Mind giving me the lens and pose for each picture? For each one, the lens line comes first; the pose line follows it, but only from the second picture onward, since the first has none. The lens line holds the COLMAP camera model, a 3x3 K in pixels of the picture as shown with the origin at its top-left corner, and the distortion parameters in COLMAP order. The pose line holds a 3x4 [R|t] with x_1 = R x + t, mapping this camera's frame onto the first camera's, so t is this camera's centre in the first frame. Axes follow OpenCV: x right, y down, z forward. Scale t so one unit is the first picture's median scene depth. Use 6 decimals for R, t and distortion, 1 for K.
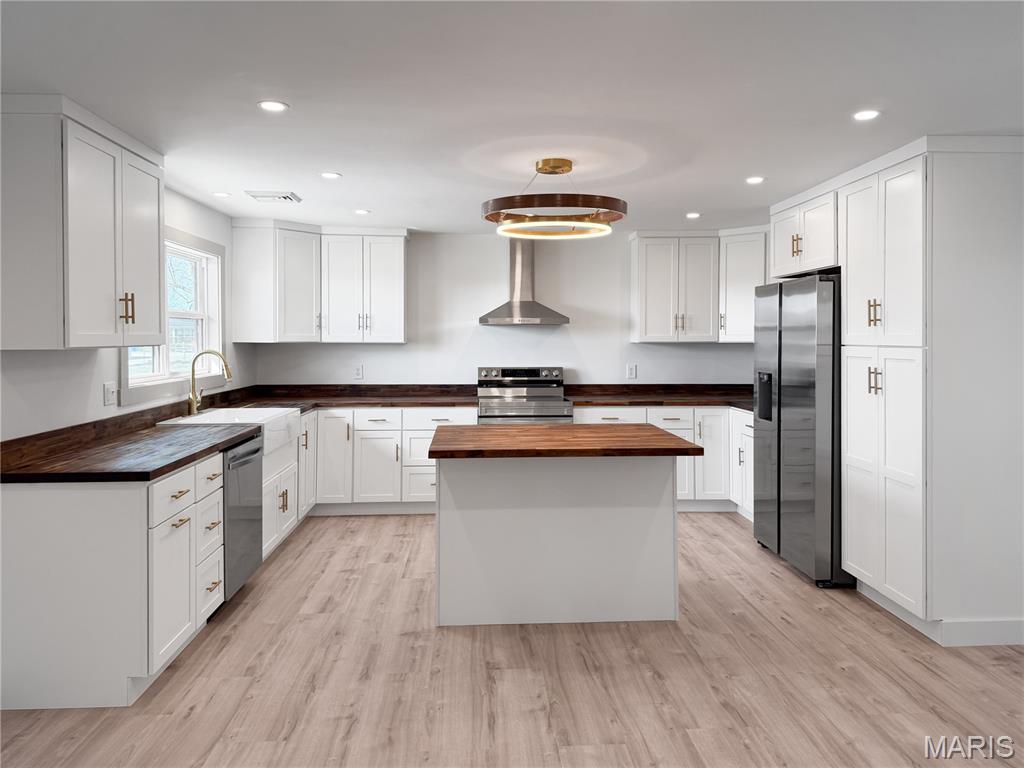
lens RADIAL K [[736.2, 0, 516.7], [0, 736.2, 341.8], [0, 0, 1]] dist [0.111782, -0.173519]
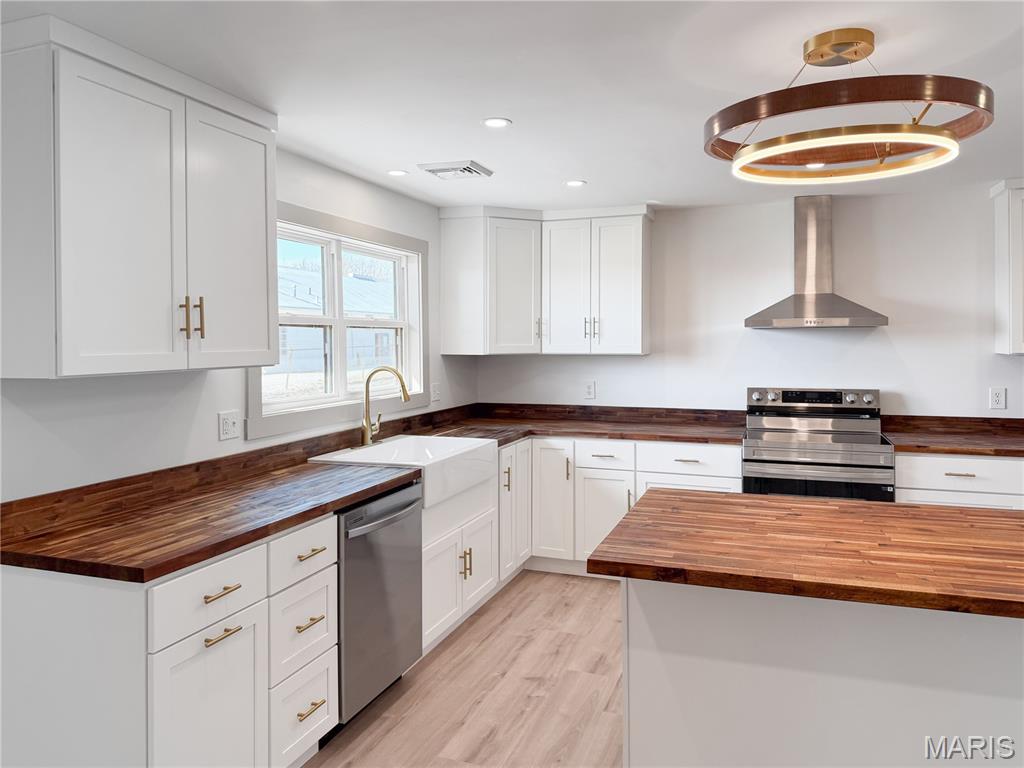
lens RADIAL K [[736.2, 0, 516.7], [0, 736.2, 341.8], [0, 0, 1]] dist [0.111782, -0.173519]
pose [[0.917927, -0.006344, -0.396698, 0.036604], [0.005154, 0.999978, -0.004067, -0.010534], [0.396715, 0.001688, 0.917940, 0.290035]]
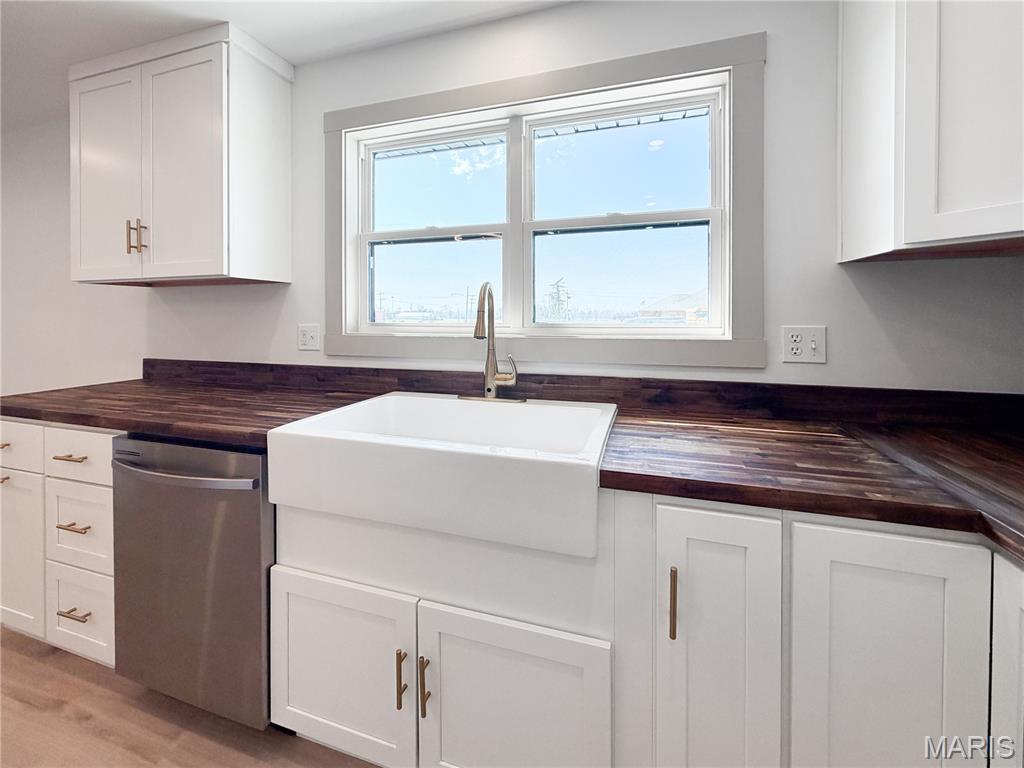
lens RADIAL K [[414.0, 0, 511.4], [0, 414.0, 329.3], [0, 0, 1]] dist [-0.000927, 0.000039]
pose [[-0.355844, 0.023190, -0.934258, -0.132878], [-0.006534, 0.999606, 0.027301, 0.032653], [0.934523, 0.015819, -0.355552, 1.015242]]
